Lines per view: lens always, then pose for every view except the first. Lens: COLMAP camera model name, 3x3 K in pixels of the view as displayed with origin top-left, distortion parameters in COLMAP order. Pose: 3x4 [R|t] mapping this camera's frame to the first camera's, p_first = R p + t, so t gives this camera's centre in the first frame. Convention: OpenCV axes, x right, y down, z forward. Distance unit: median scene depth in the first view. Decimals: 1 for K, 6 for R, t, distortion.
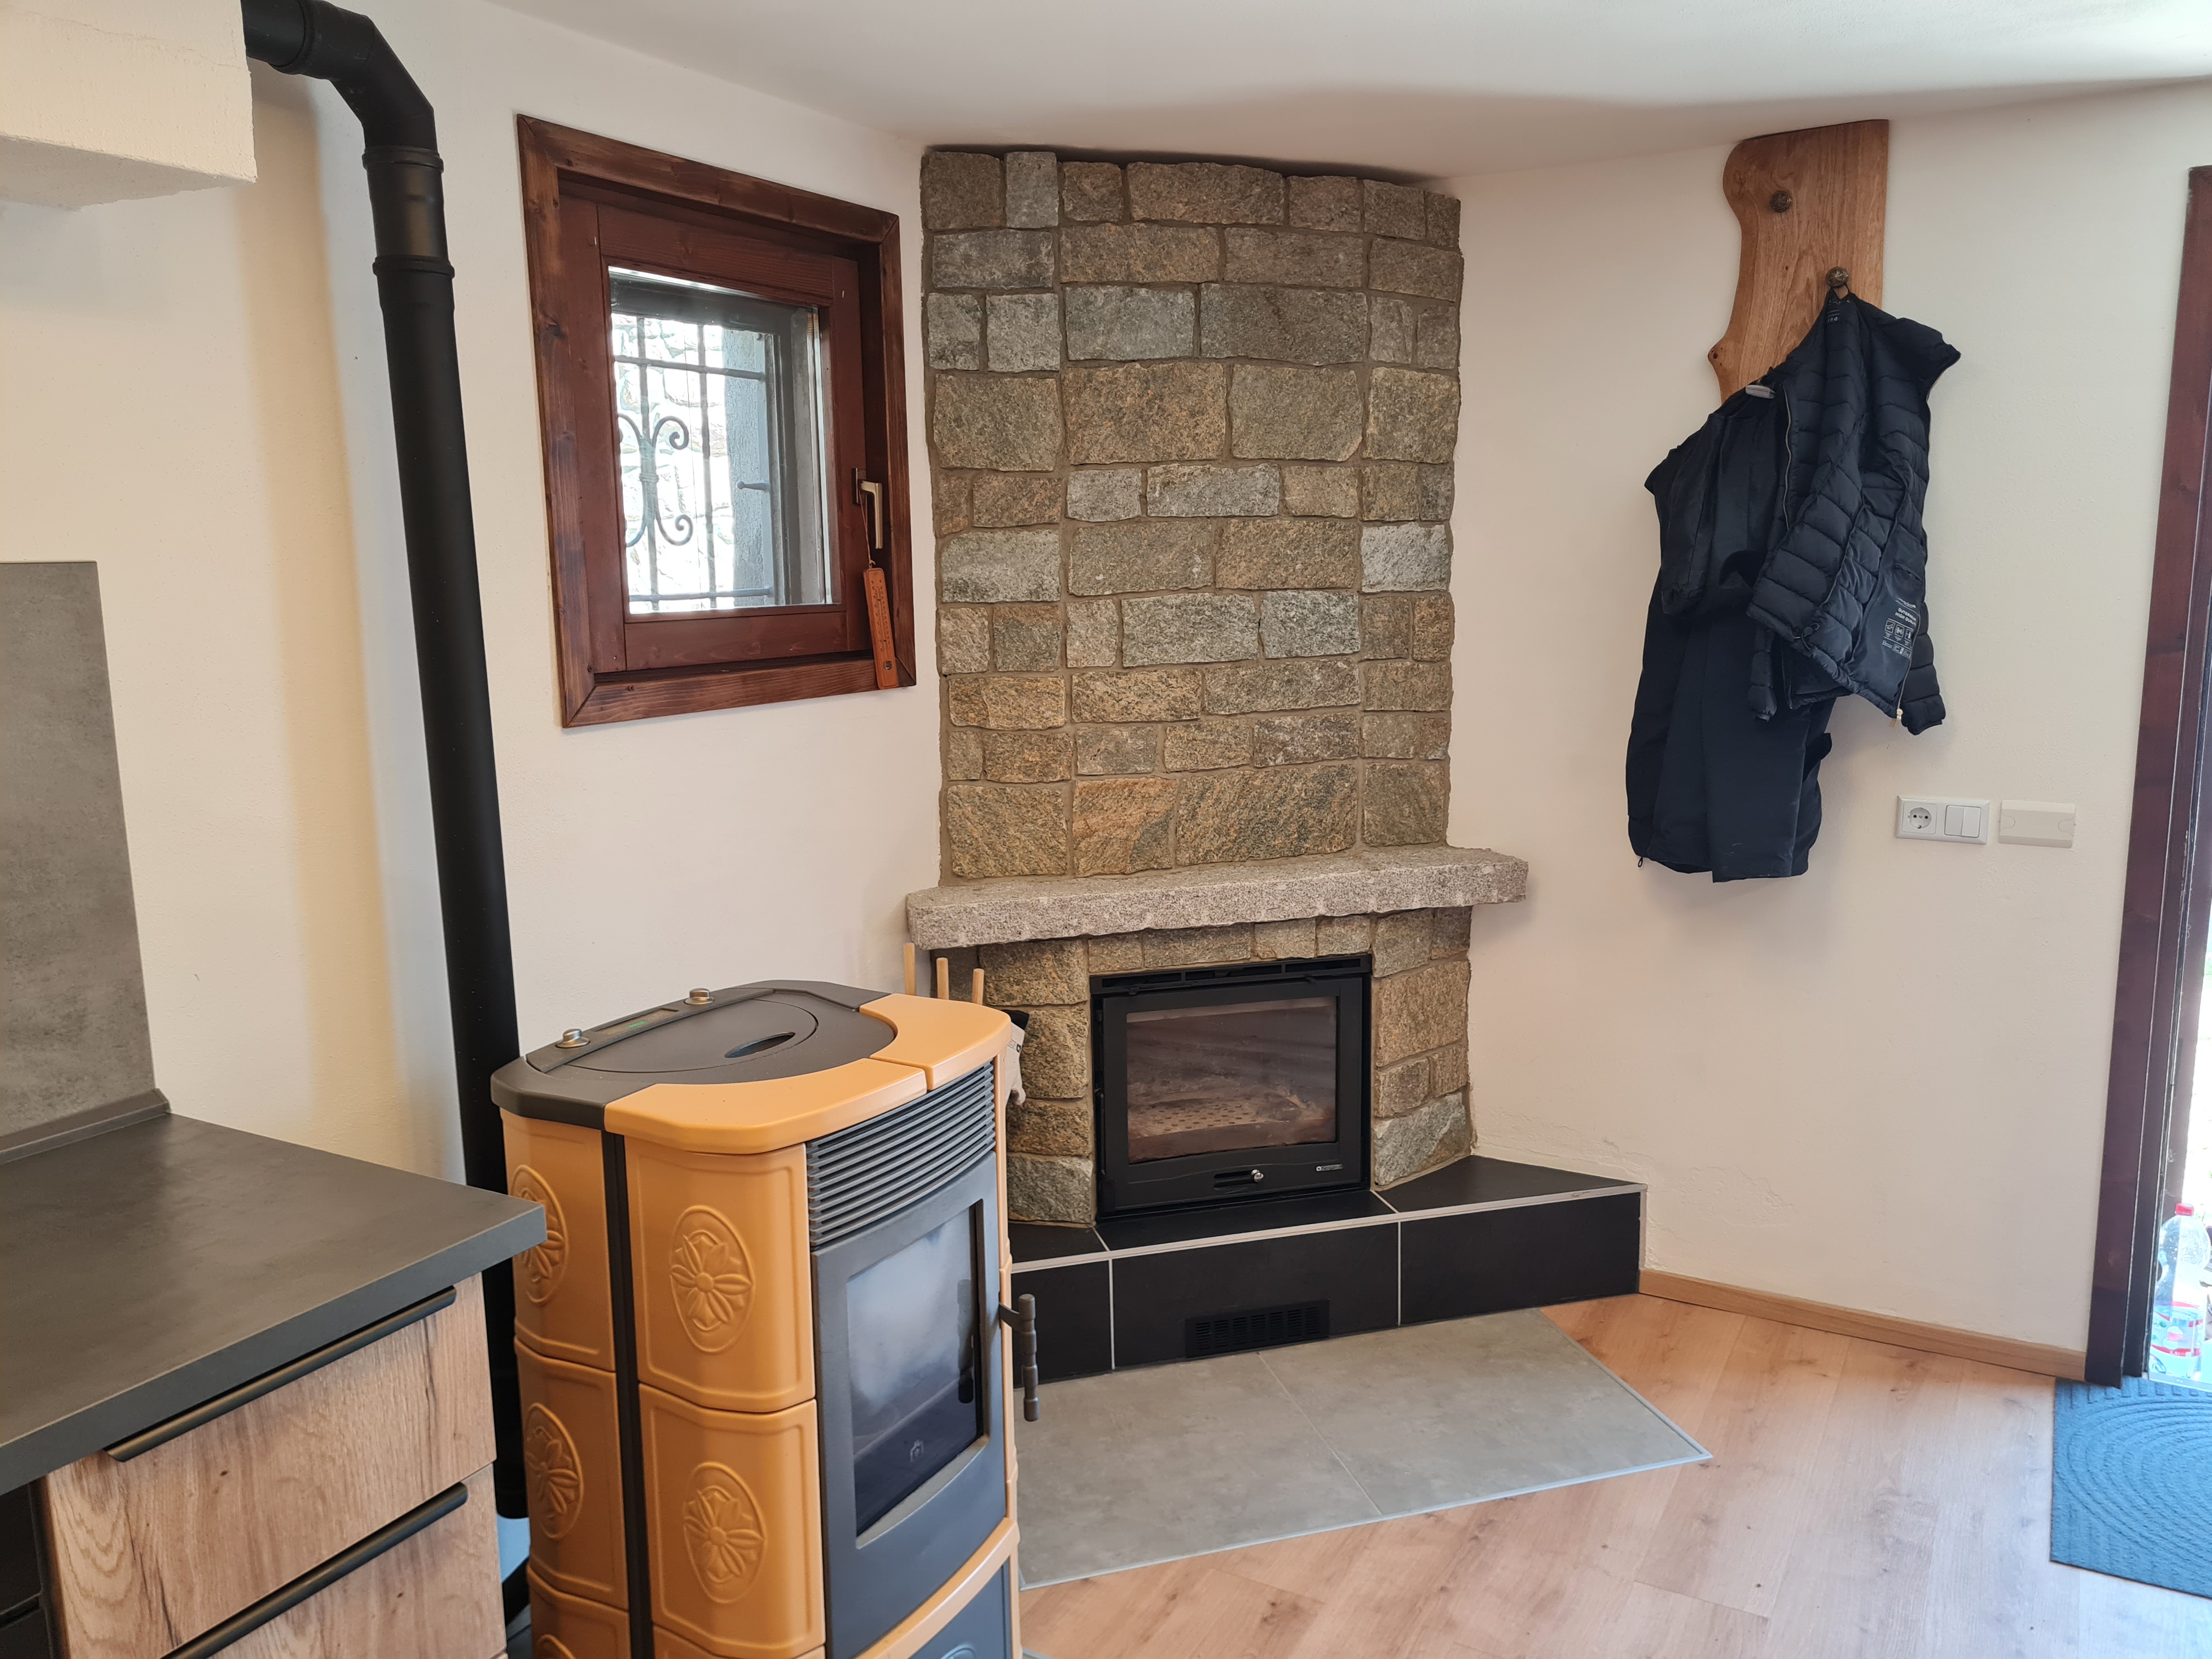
lens RADIAL K [[1652.6, 0, 1126.1], [0, 1652.6, 815.9], [0, 0, 1]] dist [0.058481, -0.044013]
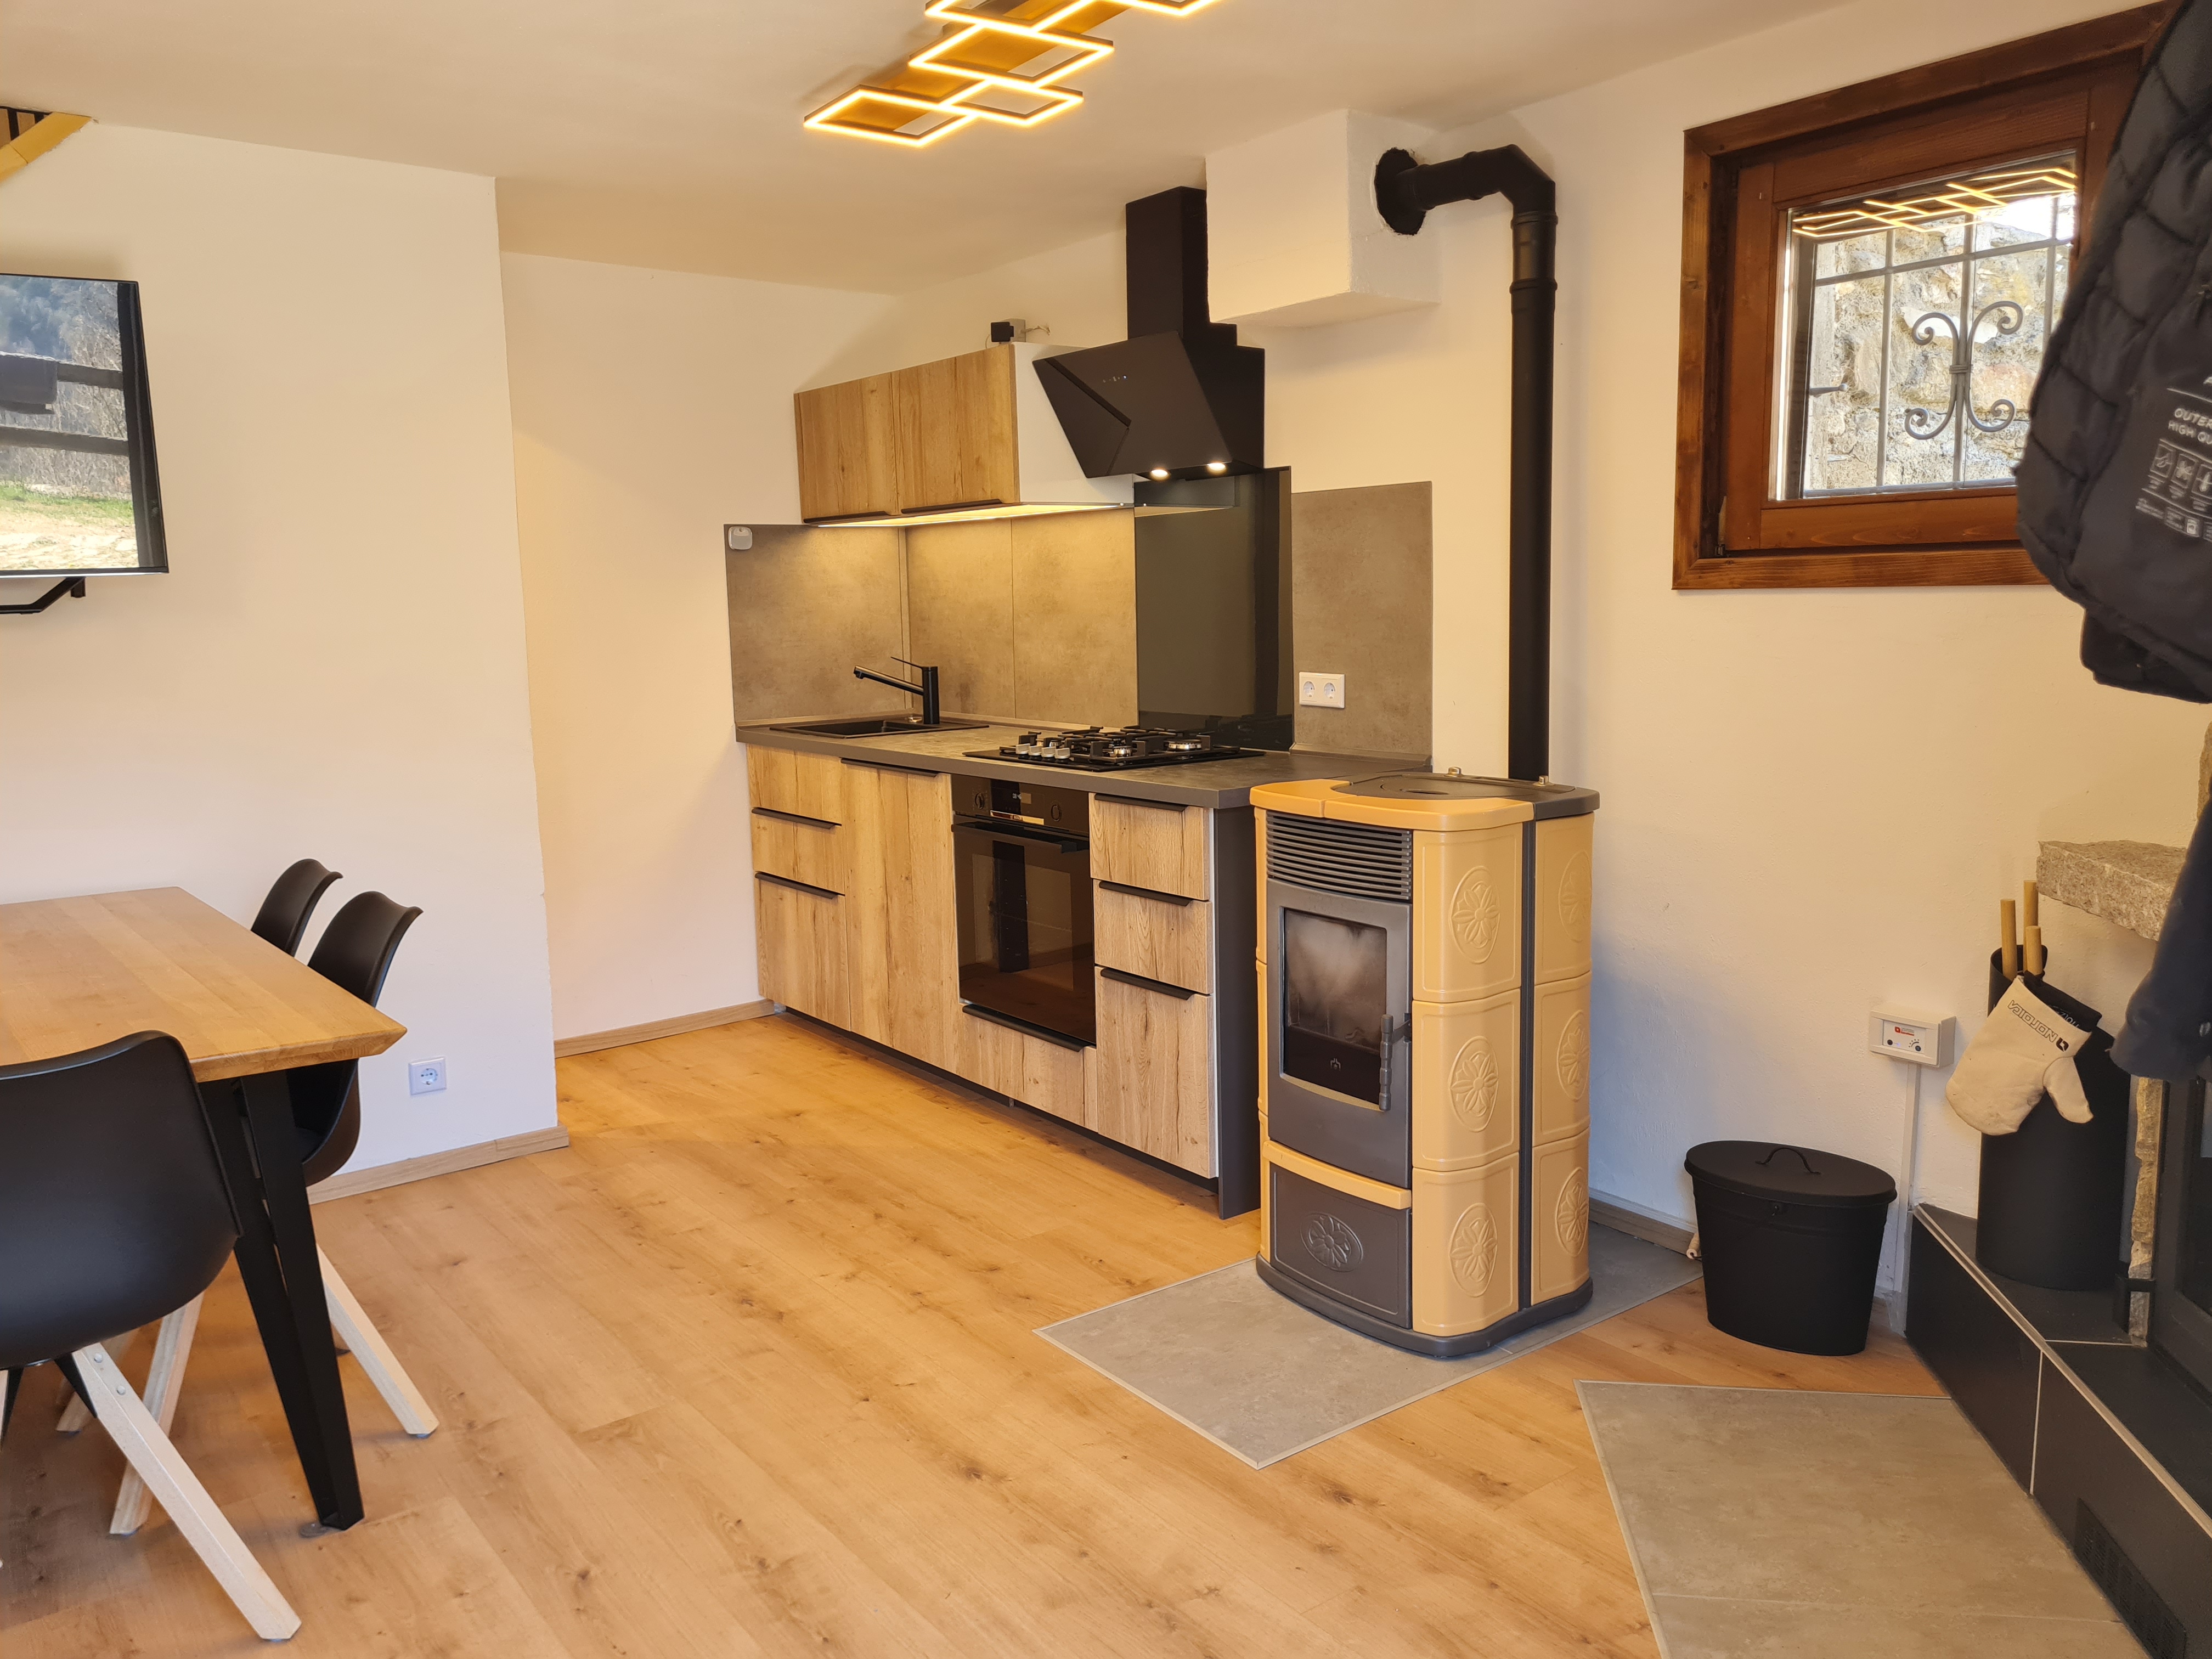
lens RADIAL K [[1652.6, 0, 1126.1], [0, 1652.6, 815.9], [0, 0, 1]] dist [0.058481, -0.044013]
pose [[-0.386583, 0.148398, -0.910237, 0.980352], [-0.120874, 0.970303, 0.209527, -0.095272], [0.914299, 0.191024, -0.357165, 1.022403]]
